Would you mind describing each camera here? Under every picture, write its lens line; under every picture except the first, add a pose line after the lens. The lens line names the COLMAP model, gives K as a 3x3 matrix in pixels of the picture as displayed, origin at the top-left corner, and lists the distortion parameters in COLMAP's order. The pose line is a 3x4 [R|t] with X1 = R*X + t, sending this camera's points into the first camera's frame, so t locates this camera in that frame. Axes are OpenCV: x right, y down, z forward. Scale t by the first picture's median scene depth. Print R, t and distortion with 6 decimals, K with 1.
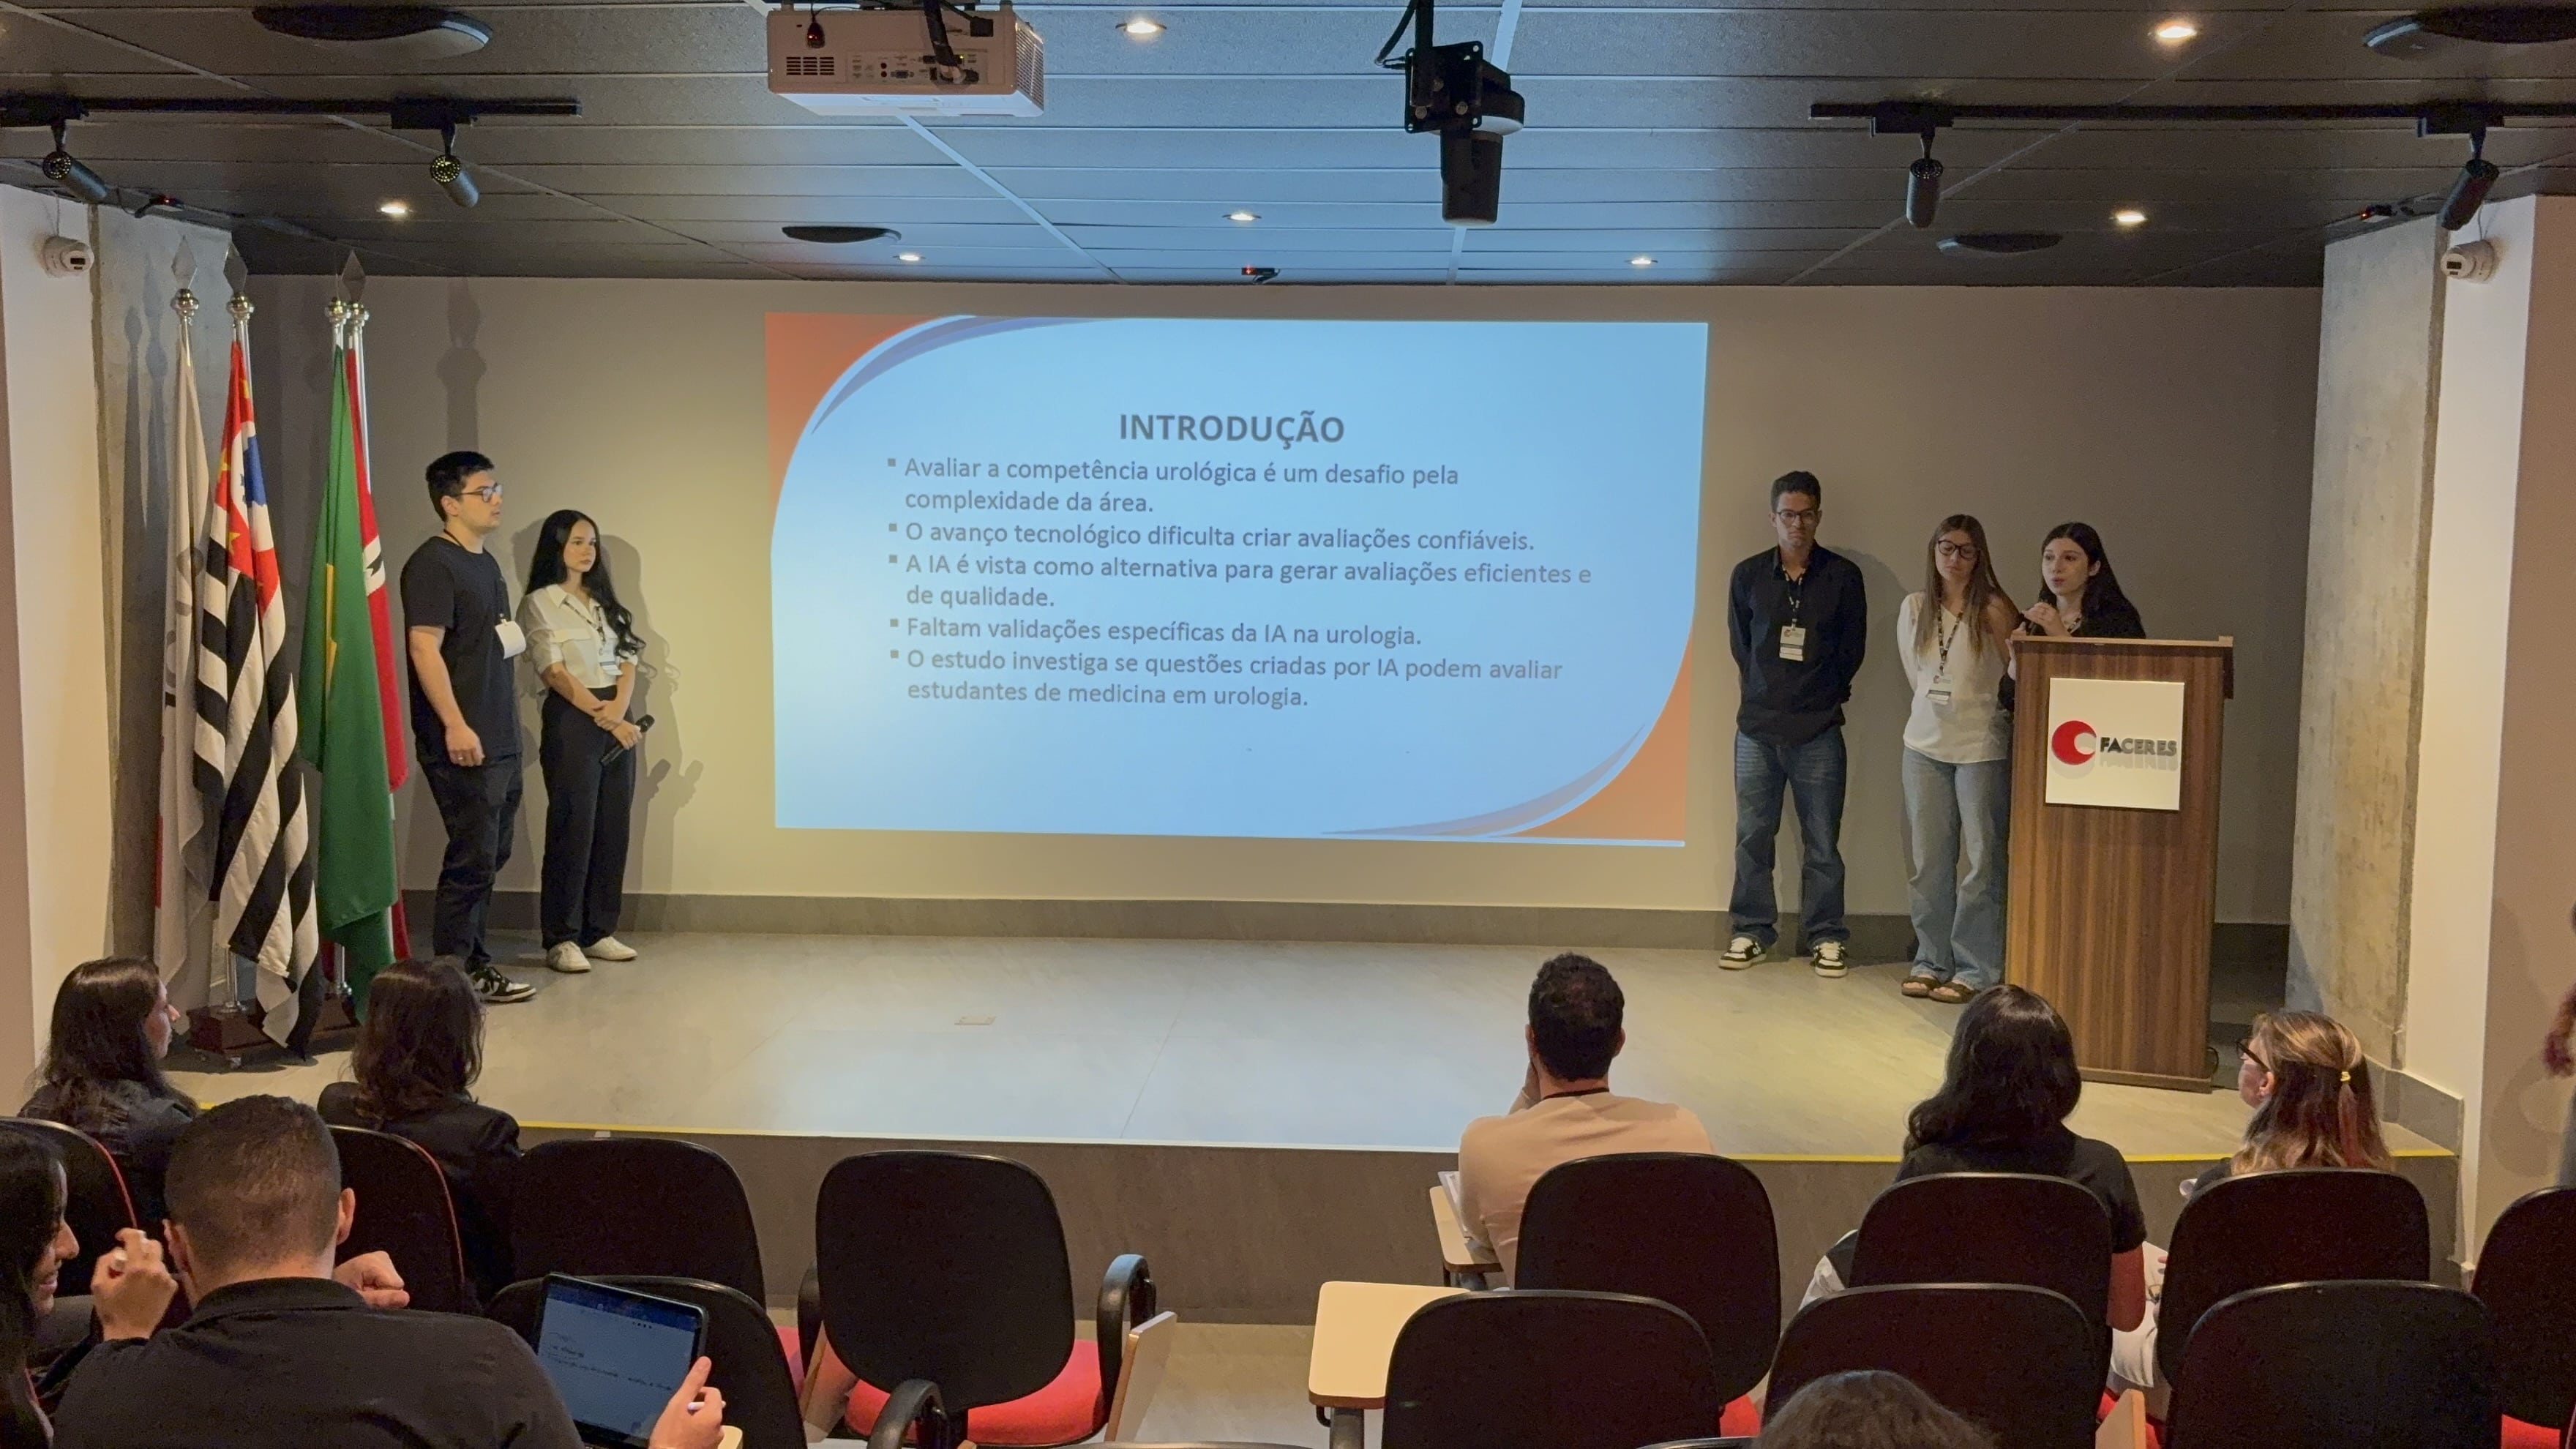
lens RADIAL K [[2531.2, 0, 1286.9], [0, 2531.2, 721.3], [0, 0, 1]] dist [0.061032, 0.000000]
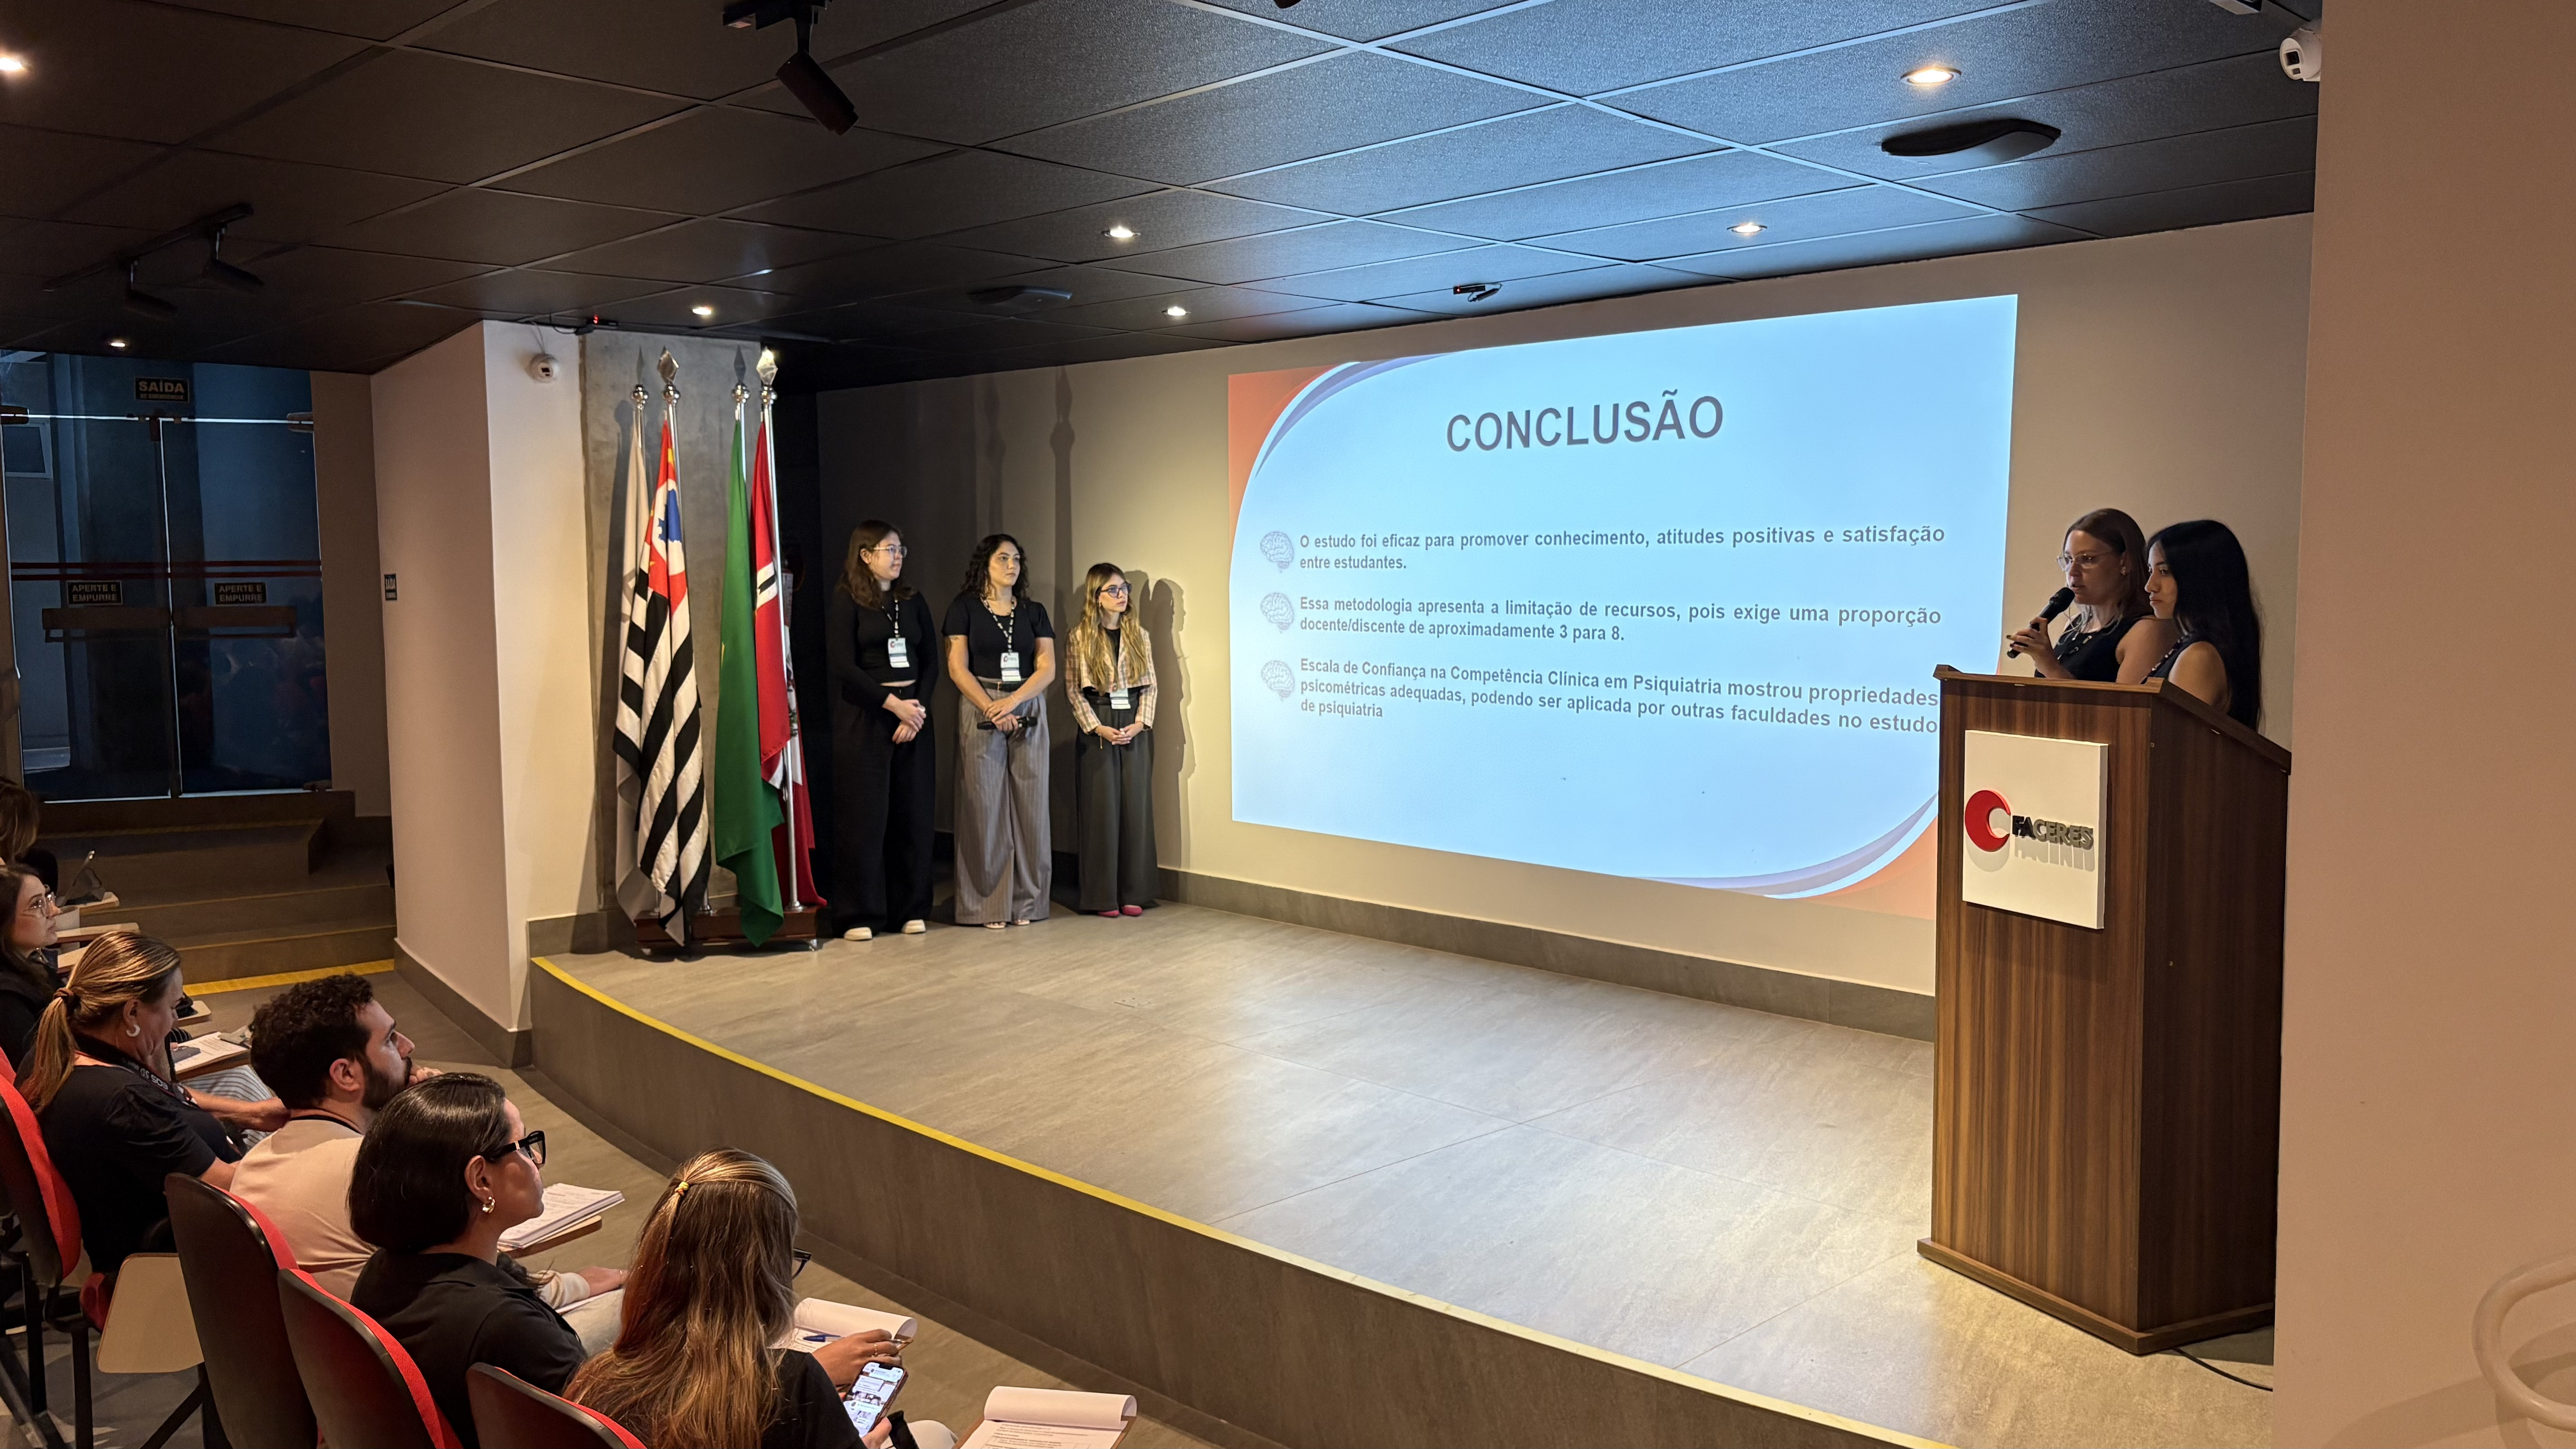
lens RADIAL K [[2026.4, 0, 1288.3], [0, 2026.4, 711.3], [0, 0, 1]] dist [0.007632, 0.001284]
pose [[0.721317, 0.038262, -0.691547, 0.570539], [-0.049312, 0.998776, 0.003826, -0.015160], [0.690847, 0.031342, 0.722321, 0.453689]]
